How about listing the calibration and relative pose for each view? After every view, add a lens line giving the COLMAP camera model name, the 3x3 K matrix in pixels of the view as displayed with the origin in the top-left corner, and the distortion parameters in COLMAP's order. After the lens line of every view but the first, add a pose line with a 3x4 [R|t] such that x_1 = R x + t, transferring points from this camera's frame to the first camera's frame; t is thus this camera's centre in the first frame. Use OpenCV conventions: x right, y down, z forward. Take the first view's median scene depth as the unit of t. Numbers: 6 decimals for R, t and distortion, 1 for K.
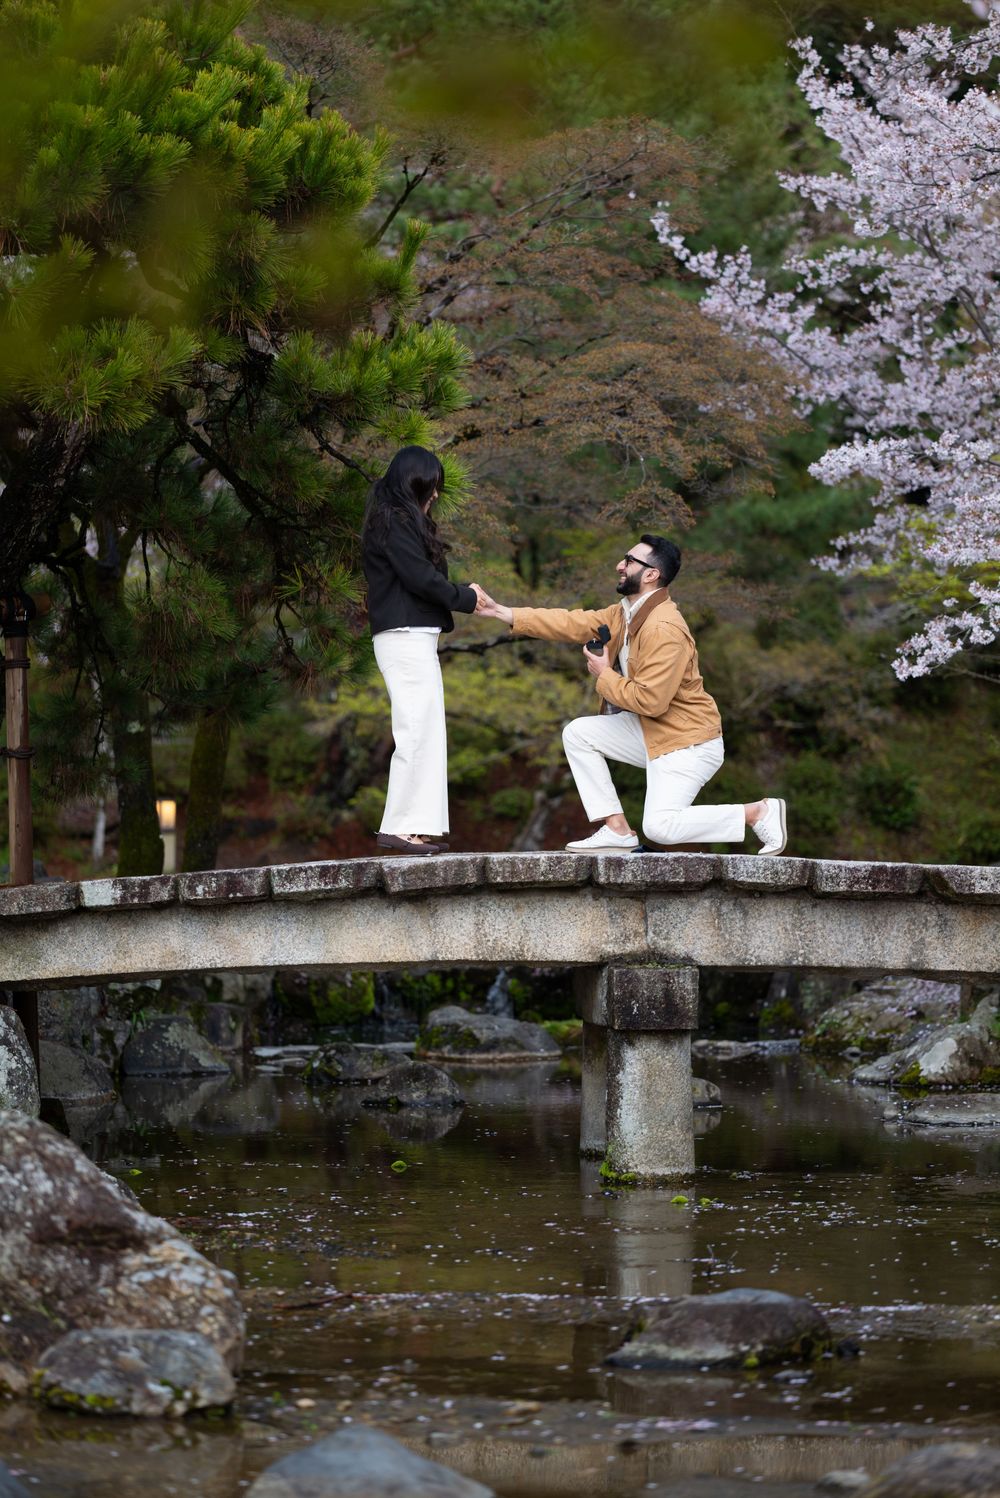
lens RADIAL K [[3930.9, 0, 500.0], [0, 3930.9, 749.0], [0, 0, 1]] dist [0.174072, -4.370623]
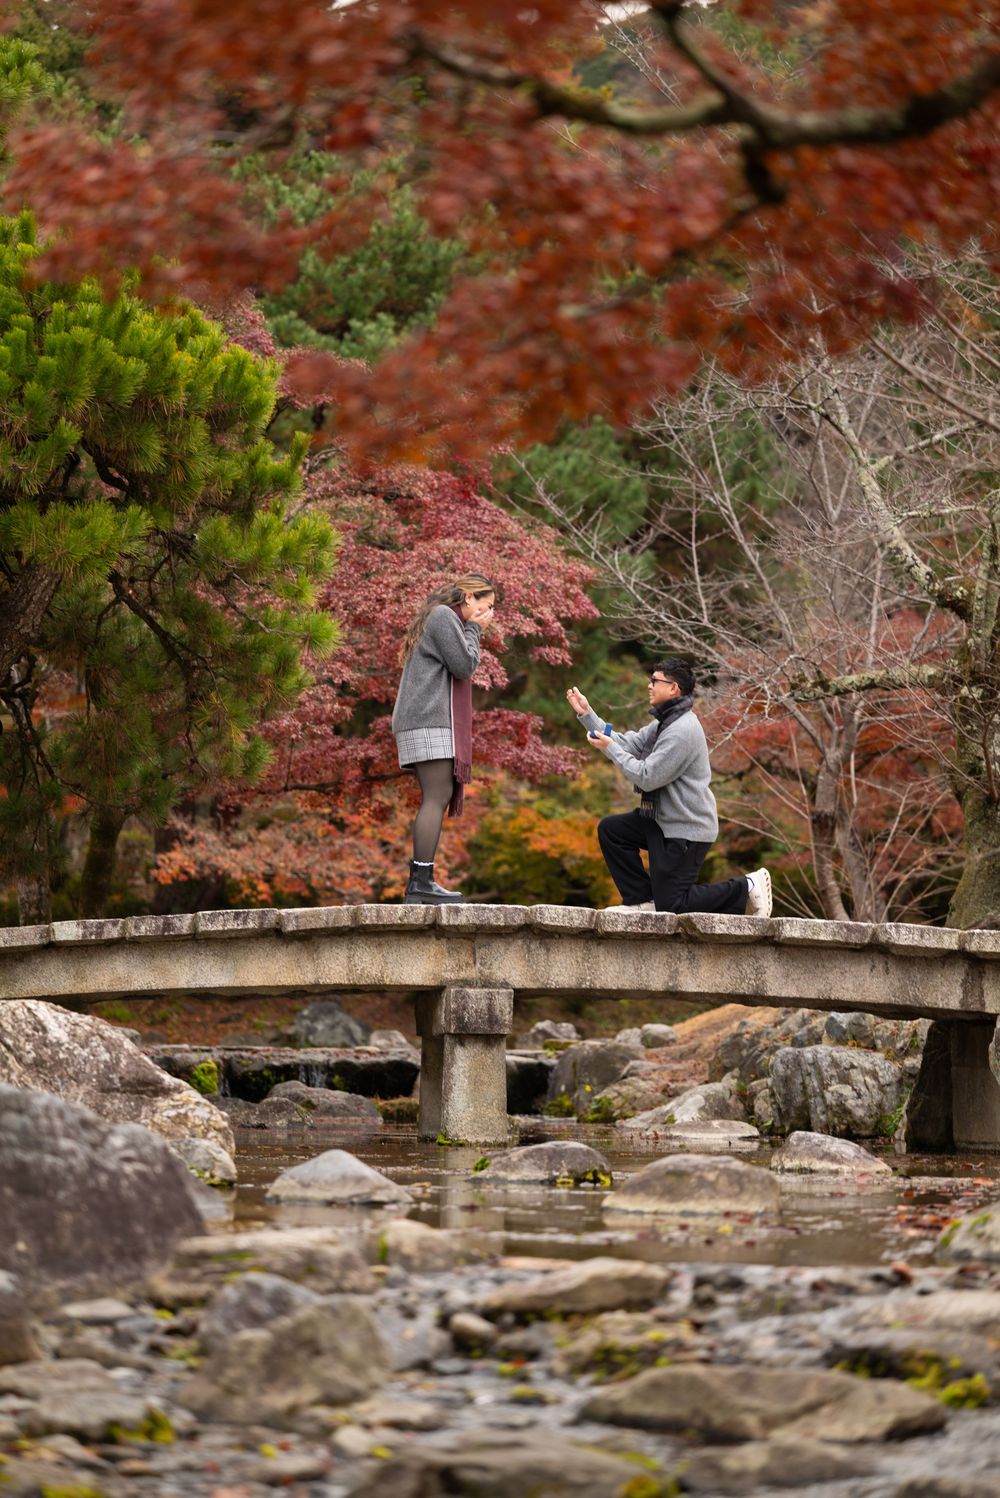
lens RADIAL K [[3930.9, 0, 500.0], [0, 3930.9, 749.0], [0, 0, 1]] dist [0.174072, -4.370623]
pose [[0.998049, 0.021275, 0.058705, -0.035507], [-0.017978, 0.998262, -0.056125, 0.048806], [-0.059797, 0.054960, 0.996696, -0.358379]]
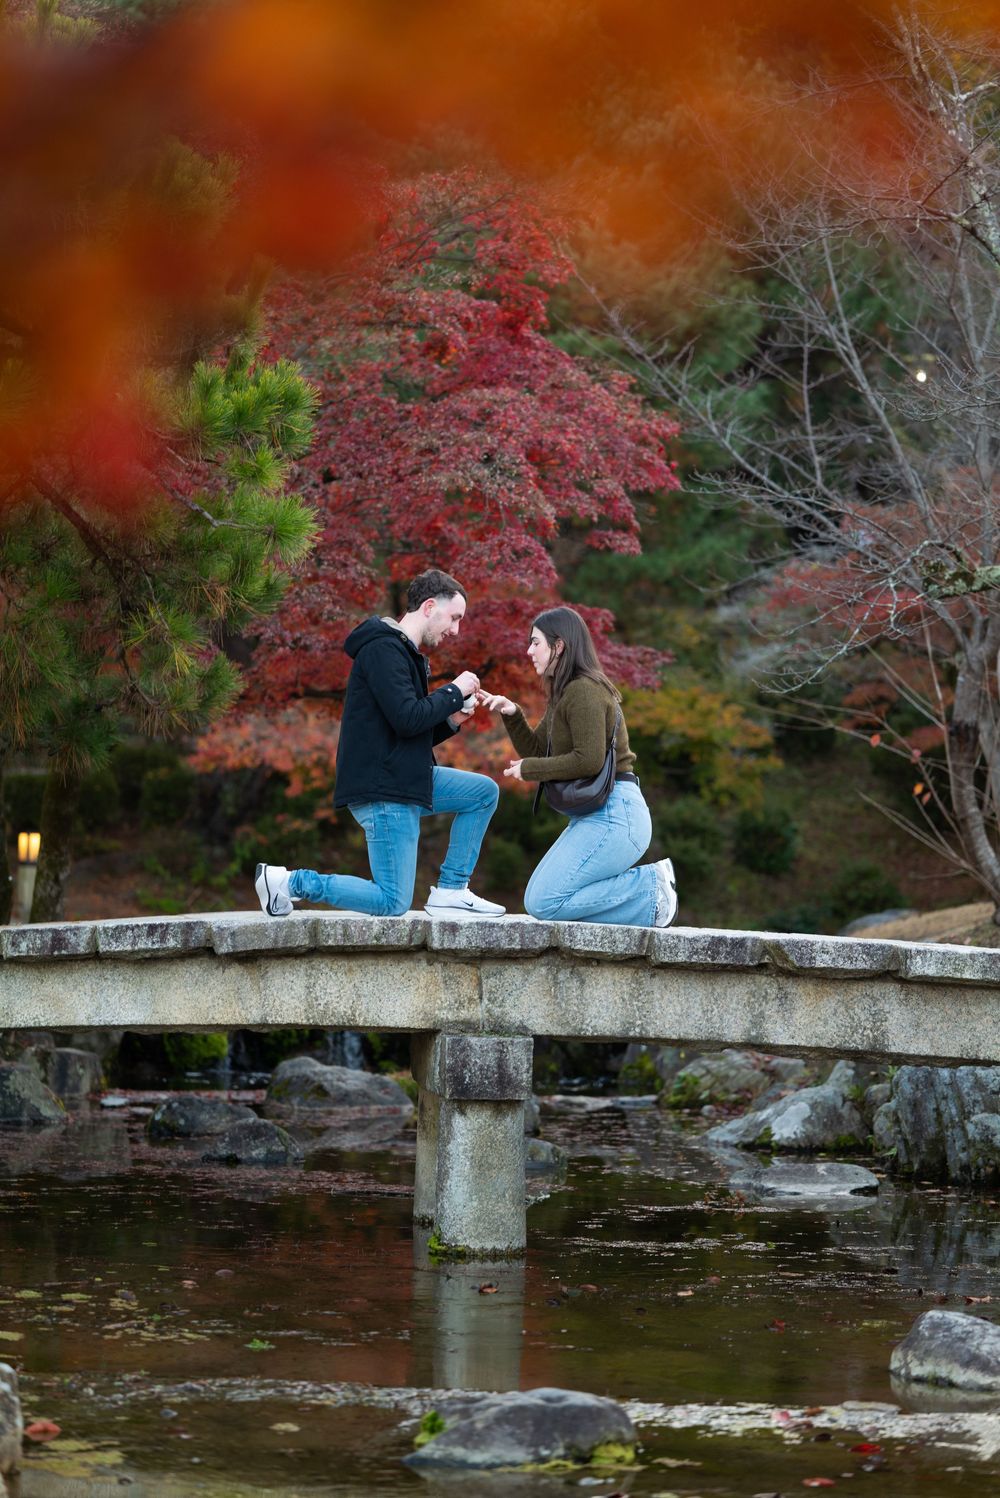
lens RADIAL K [[3930.9, 0, 500.0], [0, 3930.9, 749.0], [0, 0, 1]] dist [0.174072, -4.370623]
pose [[0.999431, 0.020402, 0.026858, 0.014491], [-0.020199, 0.999765, -0.007826, -0.007866], [-0.027011, 0.007279, 0.999609, 0.025051]]
